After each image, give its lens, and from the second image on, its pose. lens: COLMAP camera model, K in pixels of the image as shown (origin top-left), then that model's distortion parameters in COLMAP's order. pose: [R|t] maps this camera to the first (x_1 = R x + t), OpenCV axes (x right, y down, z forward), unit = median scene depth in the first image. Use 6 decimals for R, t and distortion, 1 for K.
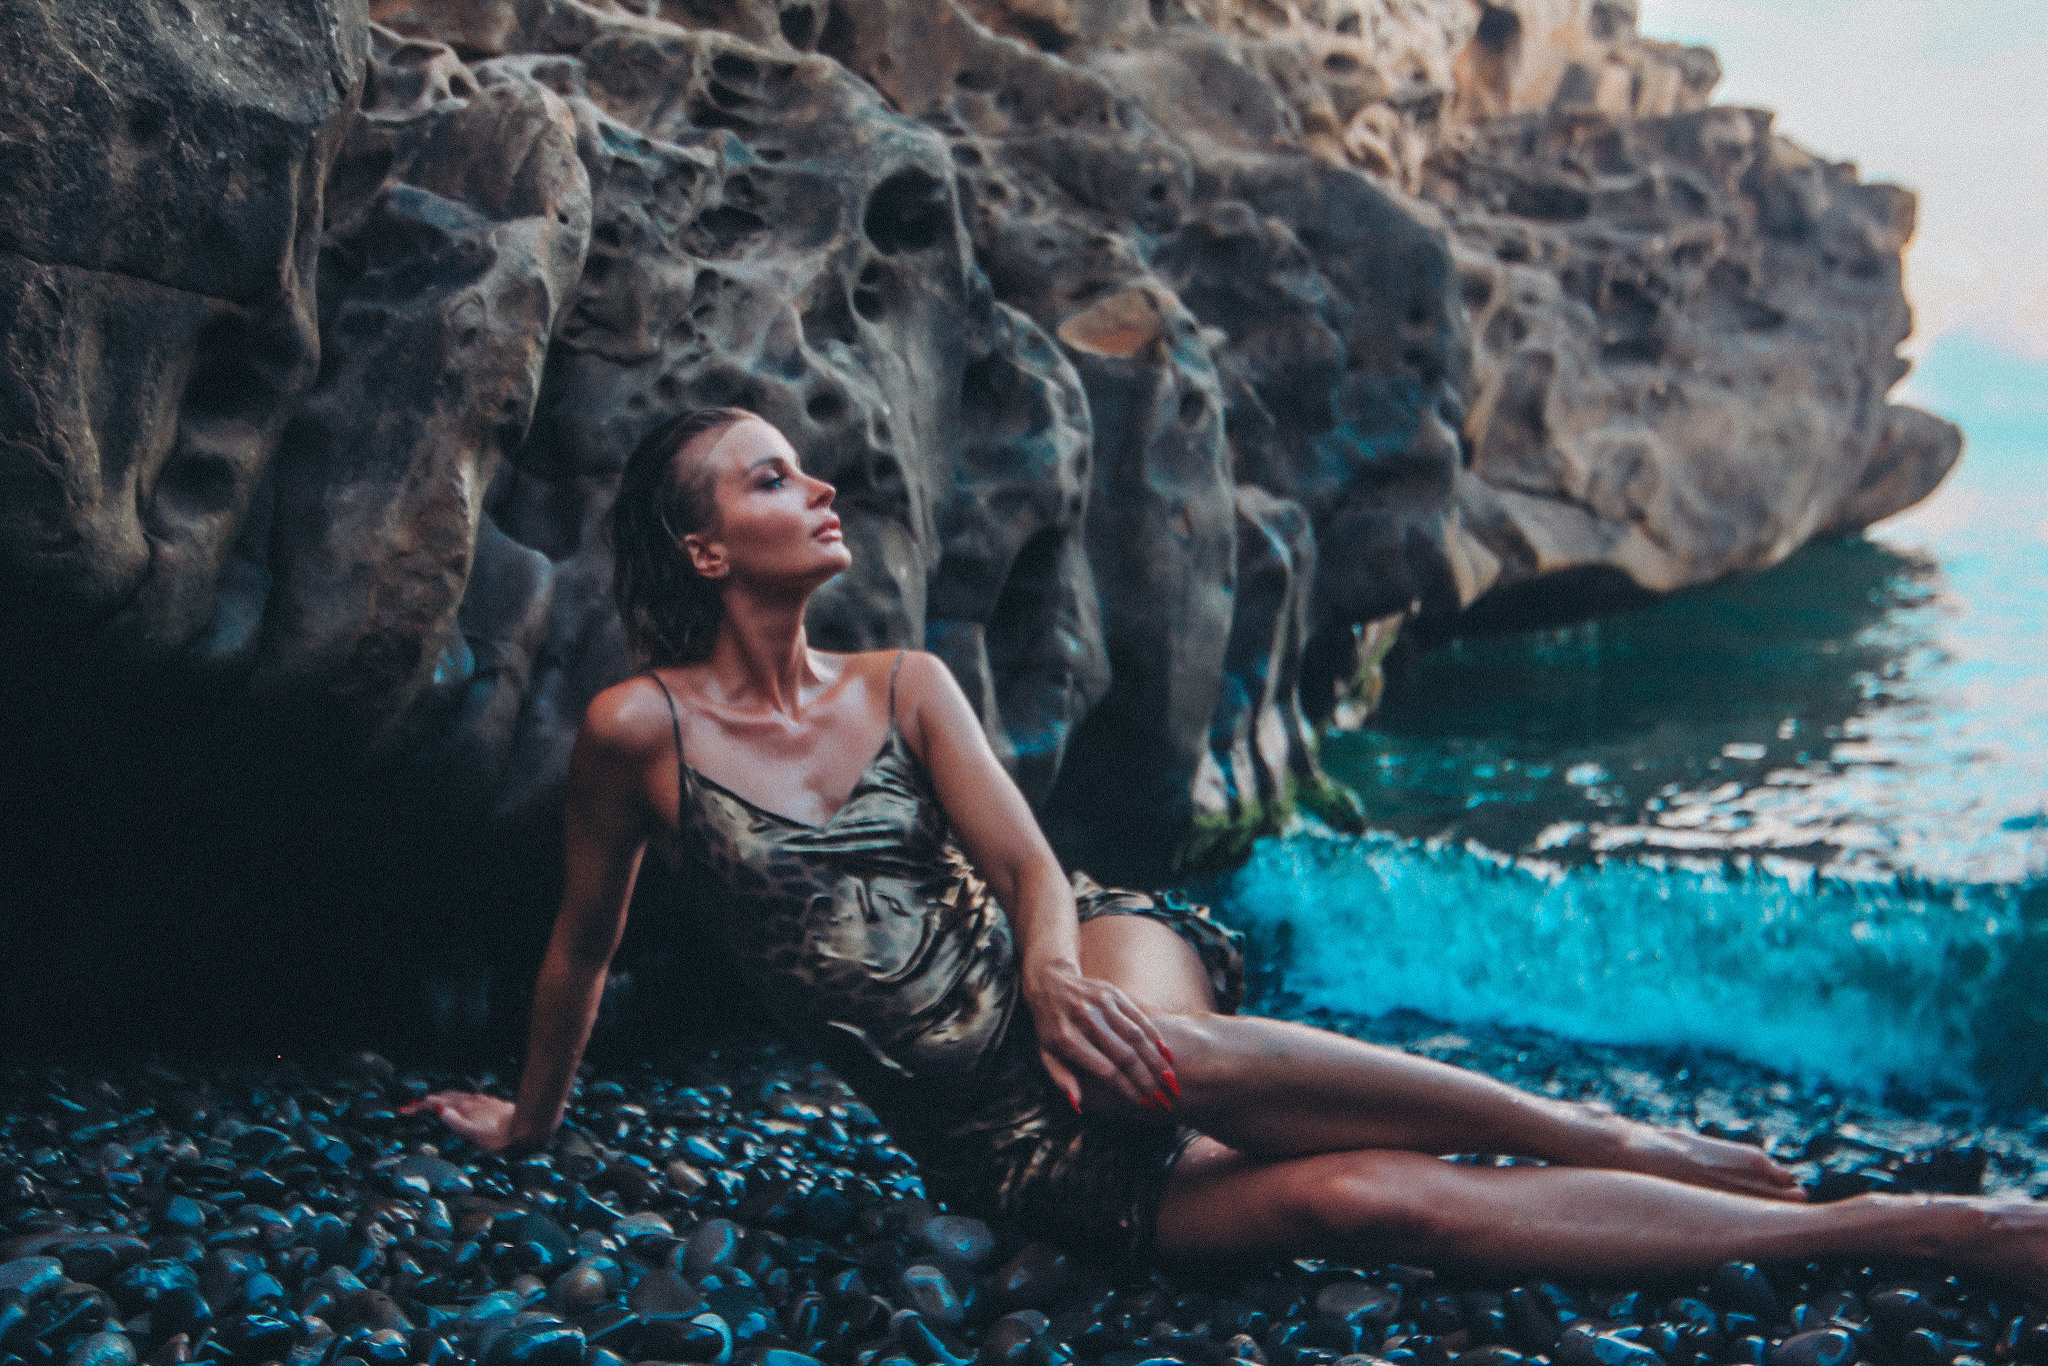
lens RADIAL K [[2156.2, 0, 1038.4], [0, 2156.2, 736.4], [0, 0, 1]] dist [0.015938, 0.010522]
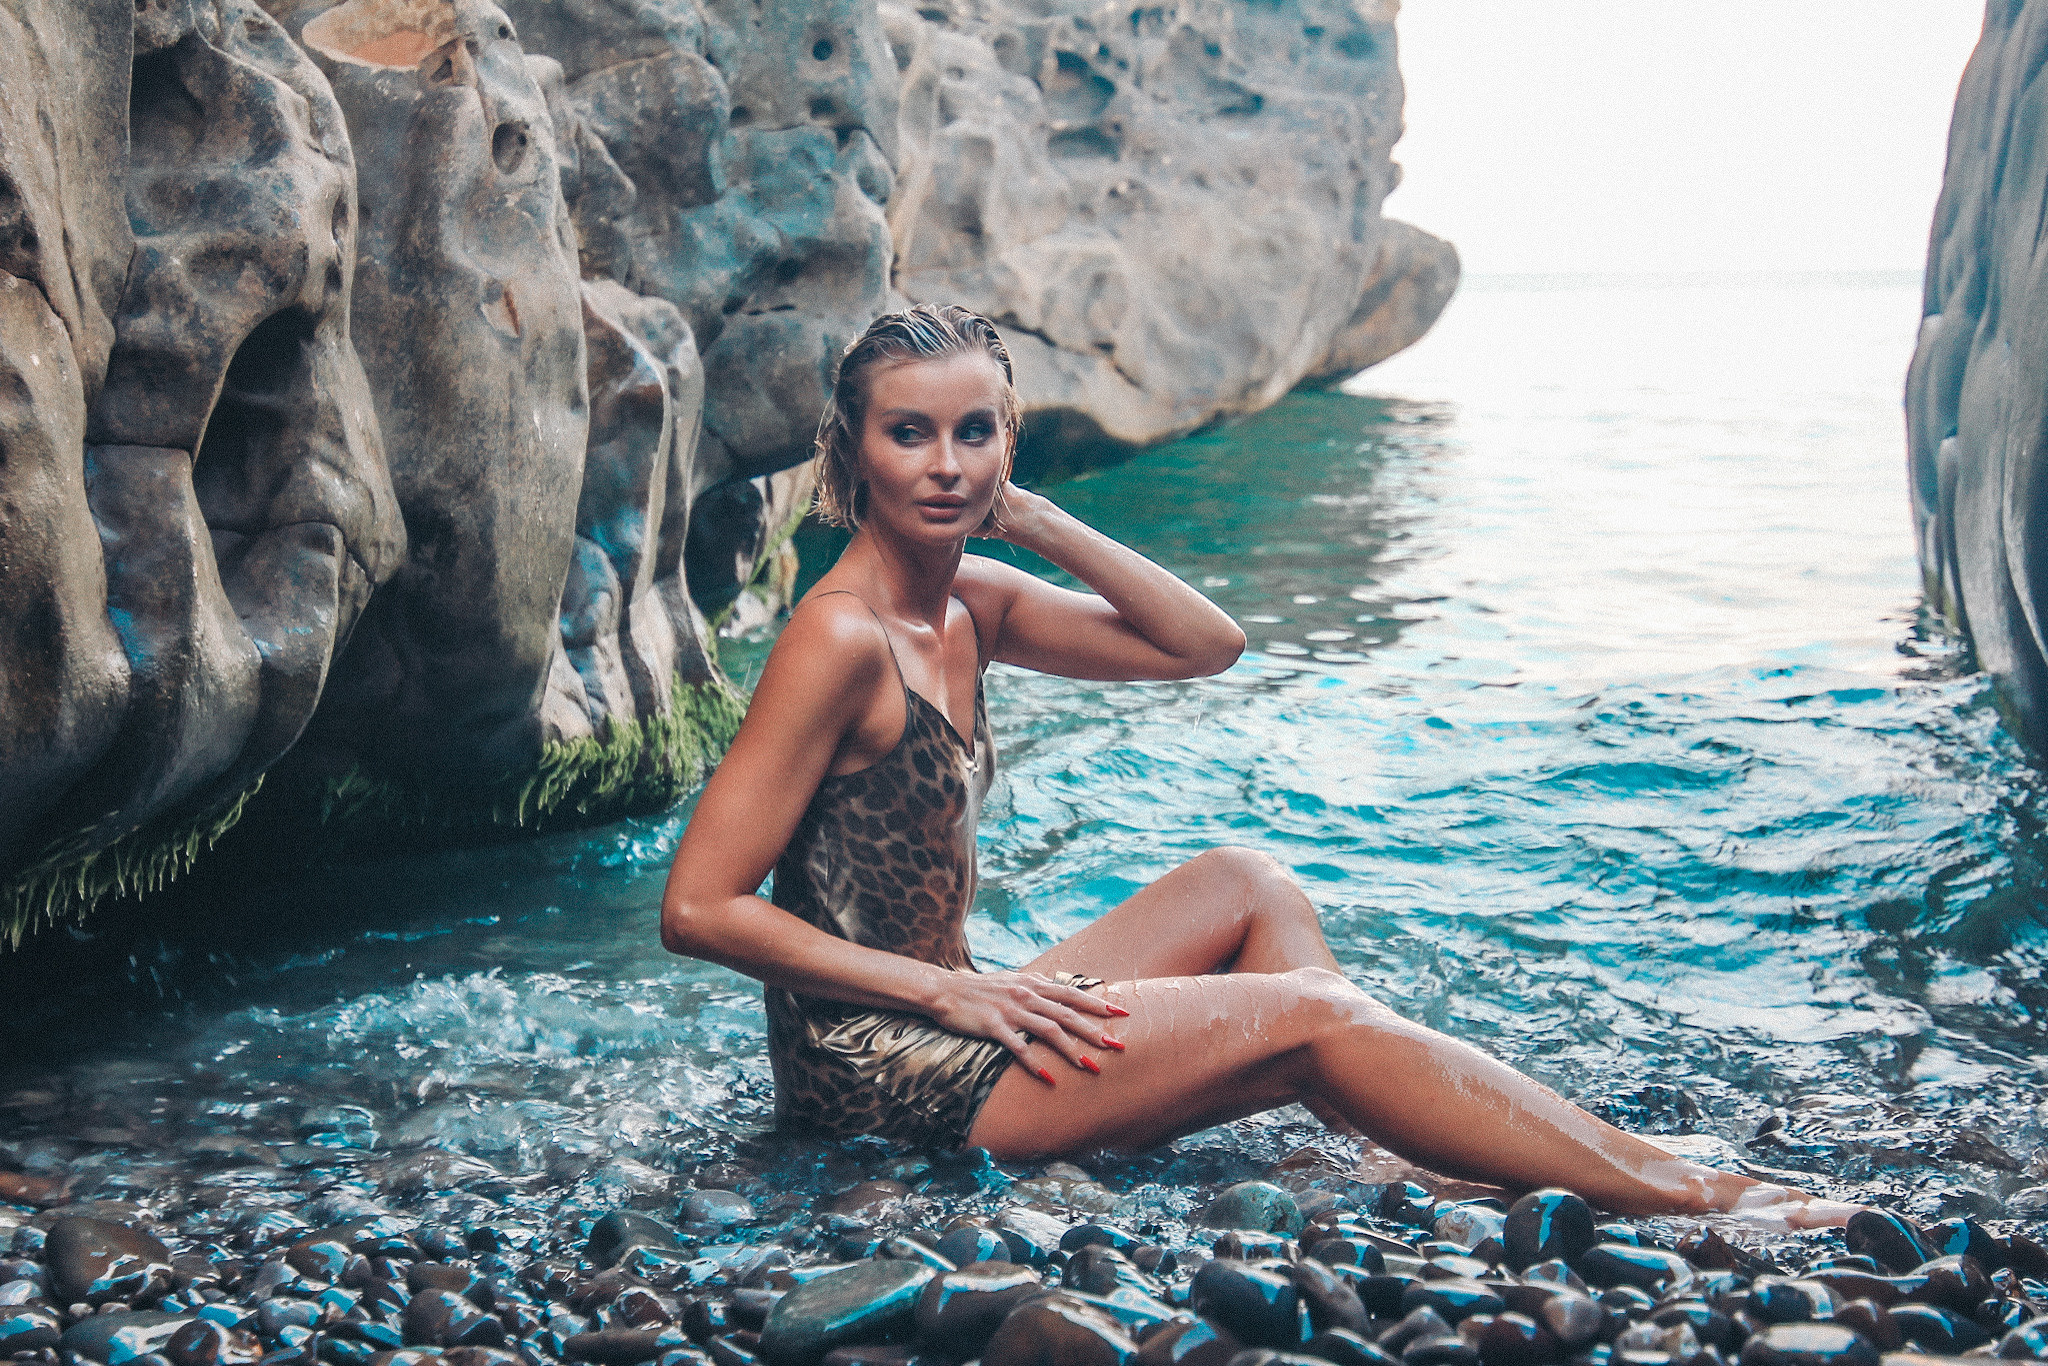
lens RADIAL K [[2678.3, 0, 1025.4], [0, 2678.3, 685.2], [0, 0, 1]] dist [0.044074, 0.001285]
pose [[0.969048, -0.046160, 0.242518, 0.016964], [0.043735, 0.998925, 0.015376, 0.013803], [-0.242967, -0.004293, 0.970025, 0.151731]]
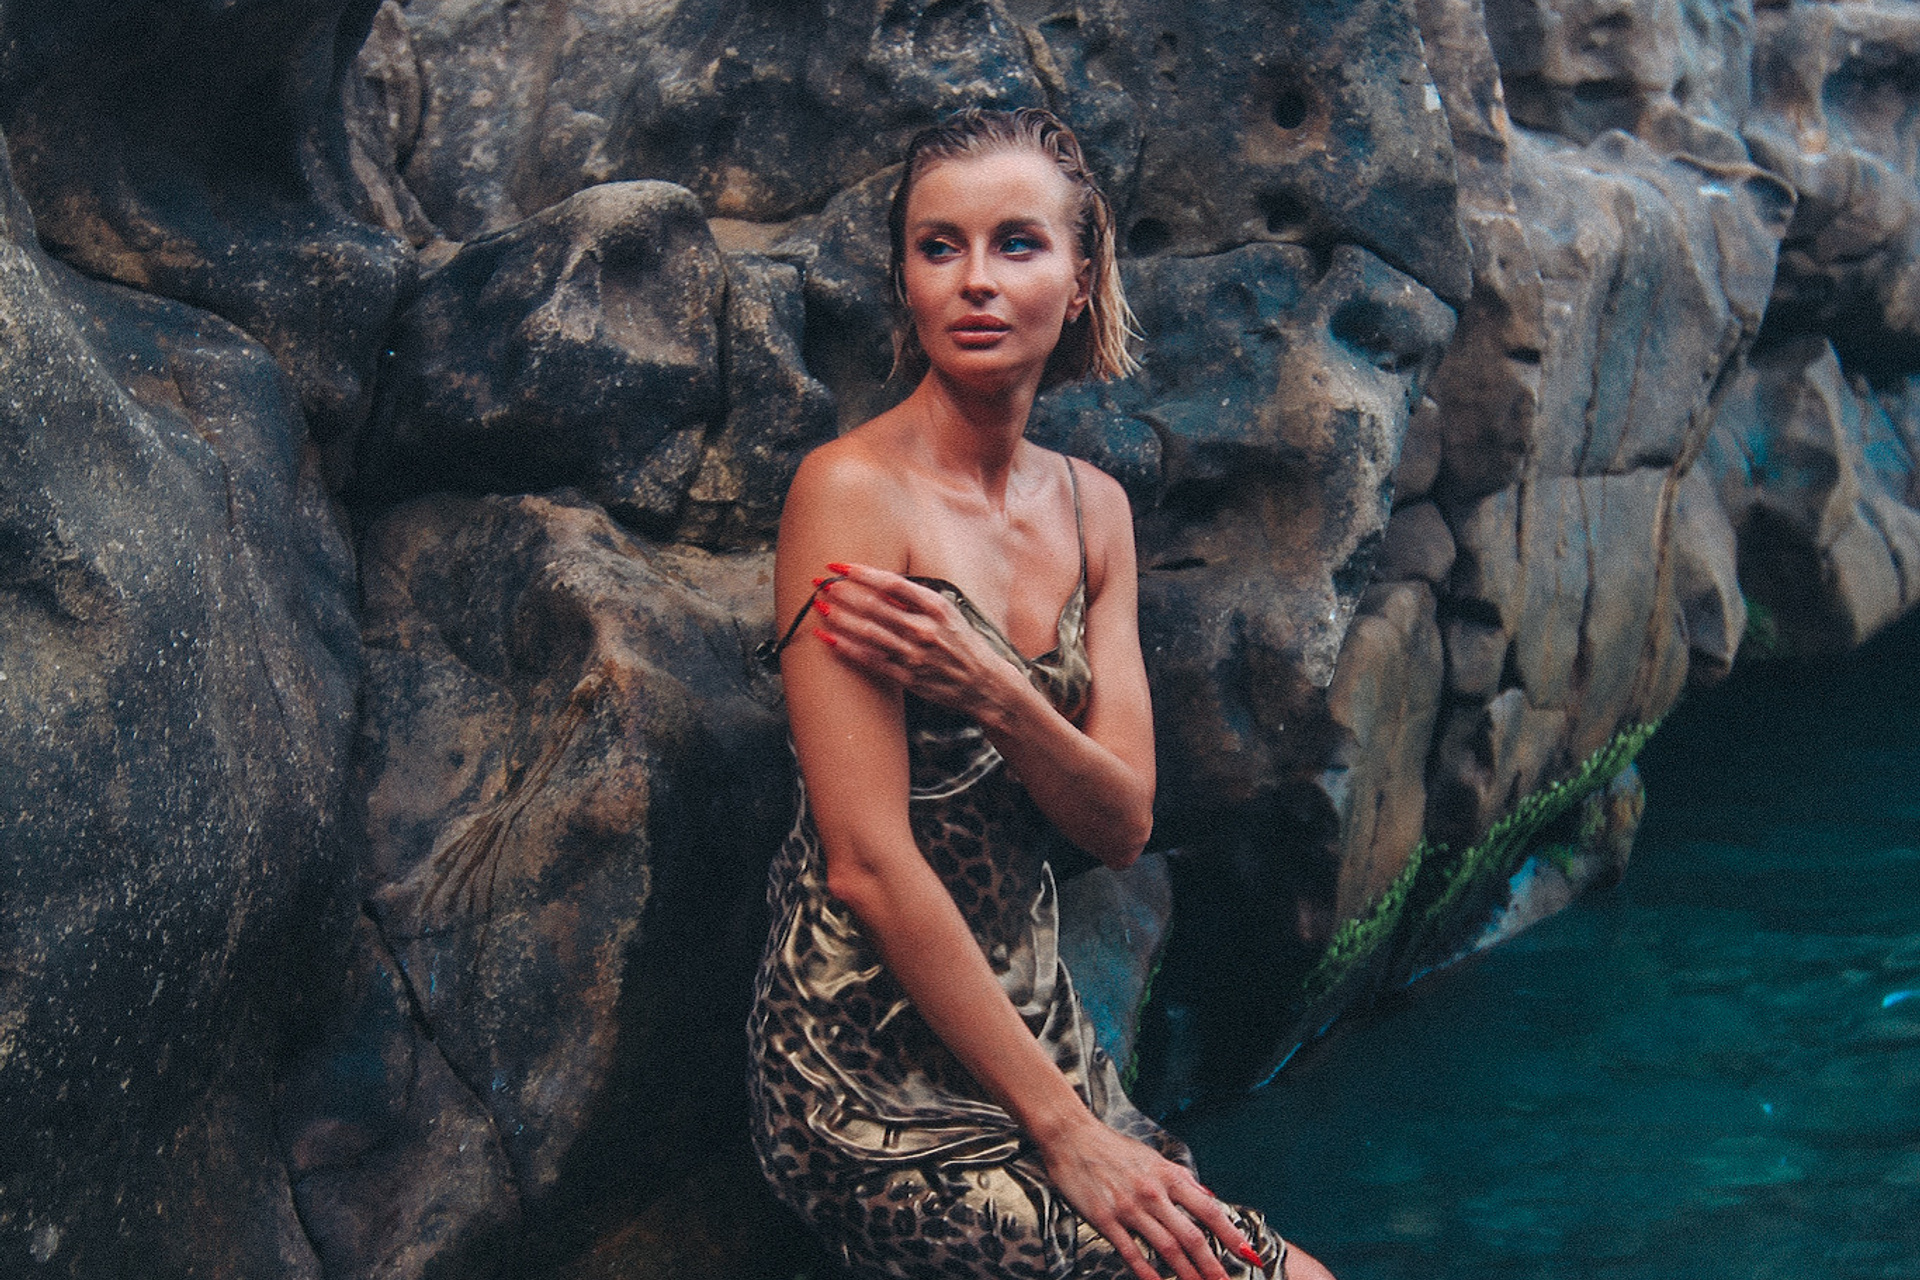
lens RADIAL K [[2420.1, 0, 1016.8], [0, 2420.1, 636.0], [0, 0, 1]] dist [0.003430, 0.009450]
pose [[0.958989, -0.024879, -0.282351, 0.386114], [0.021309, 0.999650, -0.015706, -0.129499], [0.282643, 0.009045, 0.959183, 0.804170]]
